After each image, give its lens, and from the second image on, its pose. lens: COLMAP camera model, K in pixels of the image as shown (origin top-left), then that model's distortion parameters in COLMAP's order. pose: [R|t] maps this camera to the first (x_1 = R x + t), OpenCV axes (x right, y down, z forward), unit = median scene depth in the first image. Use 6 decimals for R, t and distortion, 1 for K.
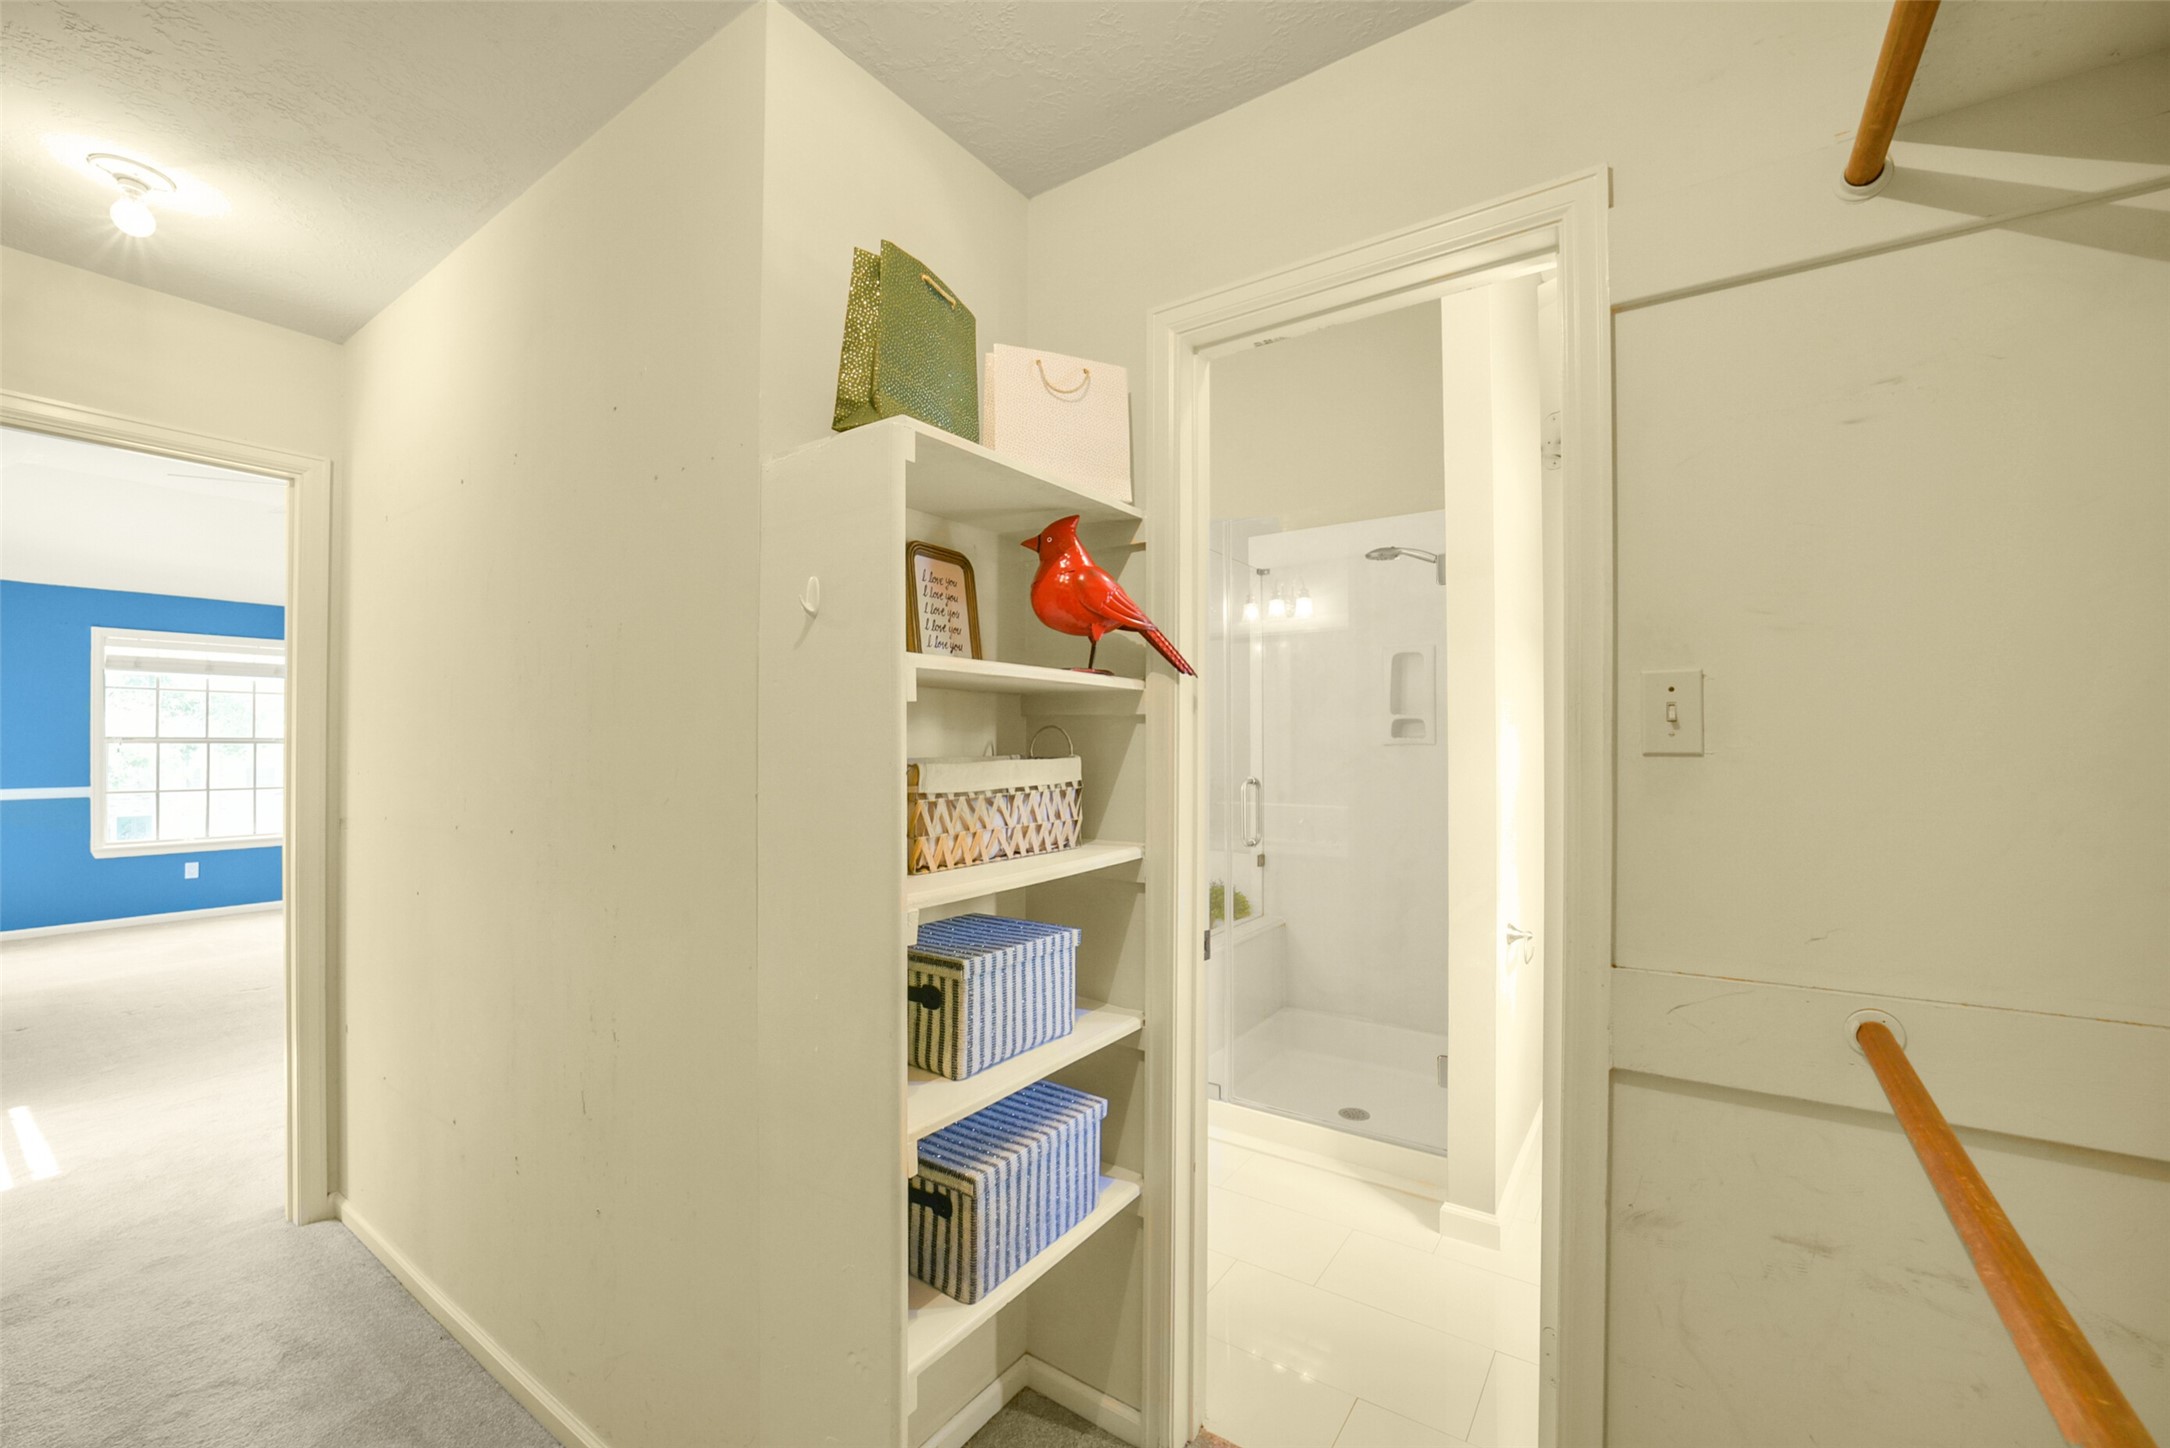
lens RADIAL K [[893.4, 0, 1091.9], [0, 893.4, 717.6], [0, 0, 1]] dist [-0.010372, 0.000442]
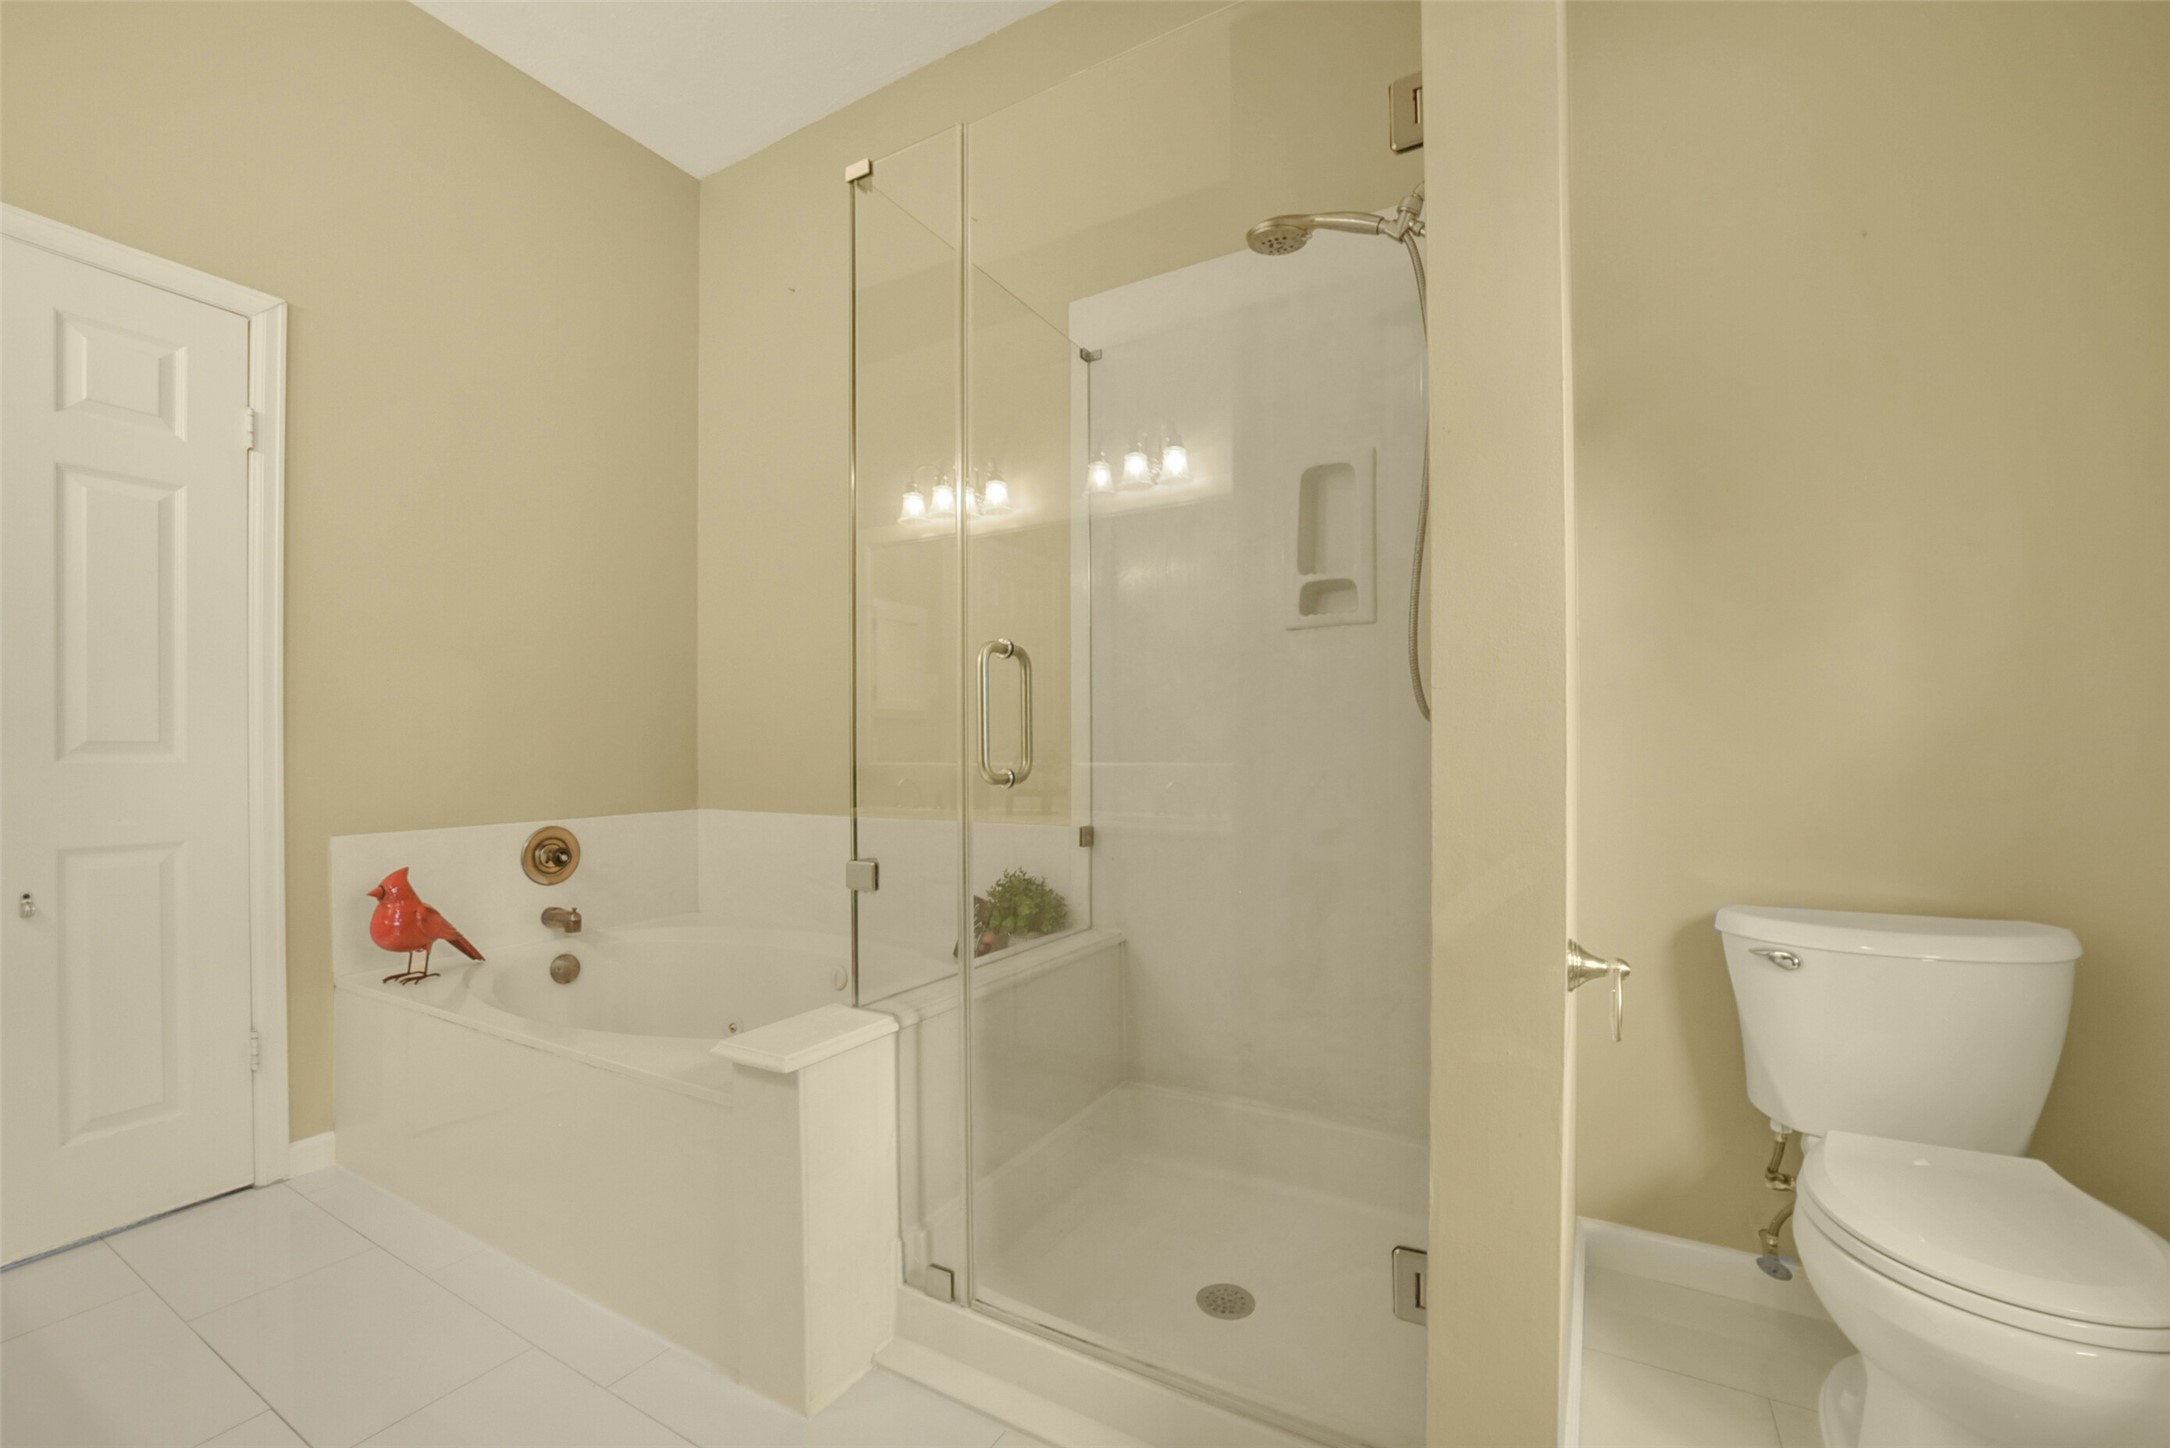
lens RADIAL K [[937.6, 0, 1083.1], [0, 937.6, 738.0], [0, 0, 1]] dist [-0.017284, 0.008082]
pose [[0.996363, -0.000290, 0.085207, 0.146436], [-0.001089, 0.999869, 0.016134, 0.091738], [-0.085200, -0.016168, 0.996233, 0.412430]]
